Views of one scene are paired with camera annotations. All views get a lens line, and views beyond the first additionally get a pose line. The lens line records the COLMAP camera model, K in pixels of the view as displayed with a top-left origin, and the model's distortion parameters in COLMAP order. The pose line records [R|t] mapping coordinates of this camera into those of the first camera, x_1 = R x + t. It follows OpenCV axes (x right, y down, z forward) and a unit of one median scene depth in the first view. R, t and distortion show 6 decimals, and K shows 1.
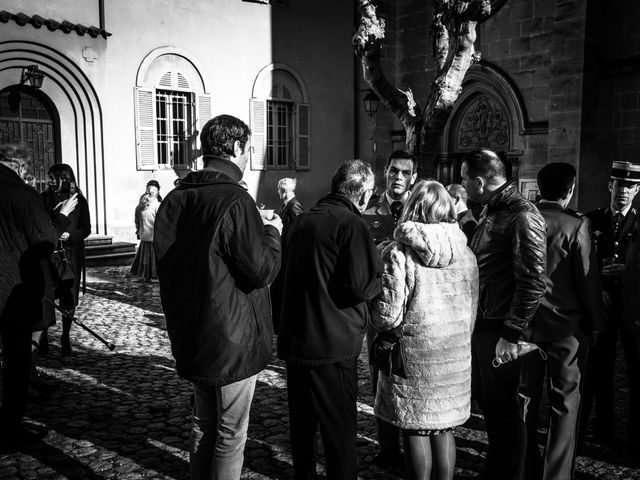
lens RADIAL K [[666.5, 0, 319.5], [0, 666.5, 242.2], [0, 0, 1]] dist [0.042941, 0.000000]
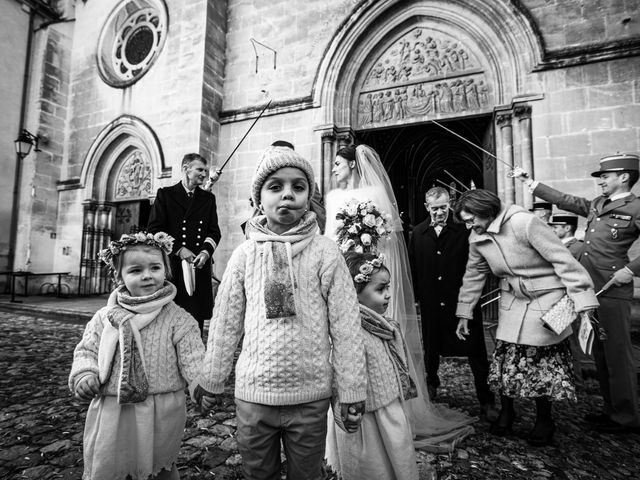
lens RADIAL K [[353.9, 0, 313.7], [0, 353.9, 234.2], [0, 0, 1]] dist [-0.042755, 0.016422]
pose [[0.887202, 0.057802, 0.457746, 0.304417], [0.029740, 0.982894, -0.181757, 0.041790], [-0.460422, 0.174869, 0.870306, 0.466909]]
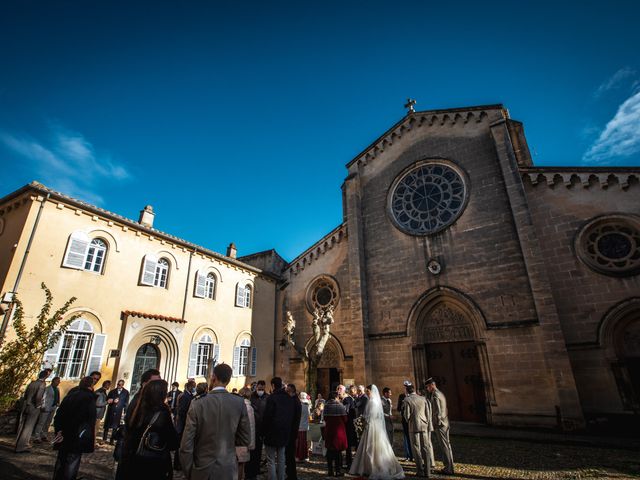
lens RADIAL K [[353.9, 0, 320.1], [0, 353.9, 235.4], [0, 0, 1]] dist [-0.042755, 0.016422]
pose [[0.967479, 0.078295, 0.240529, -0.162467], [0.040161, 0.891284, -0.451663, 0.016612], [-0.249743, 0.446634, 0.859155, -0.391417]]
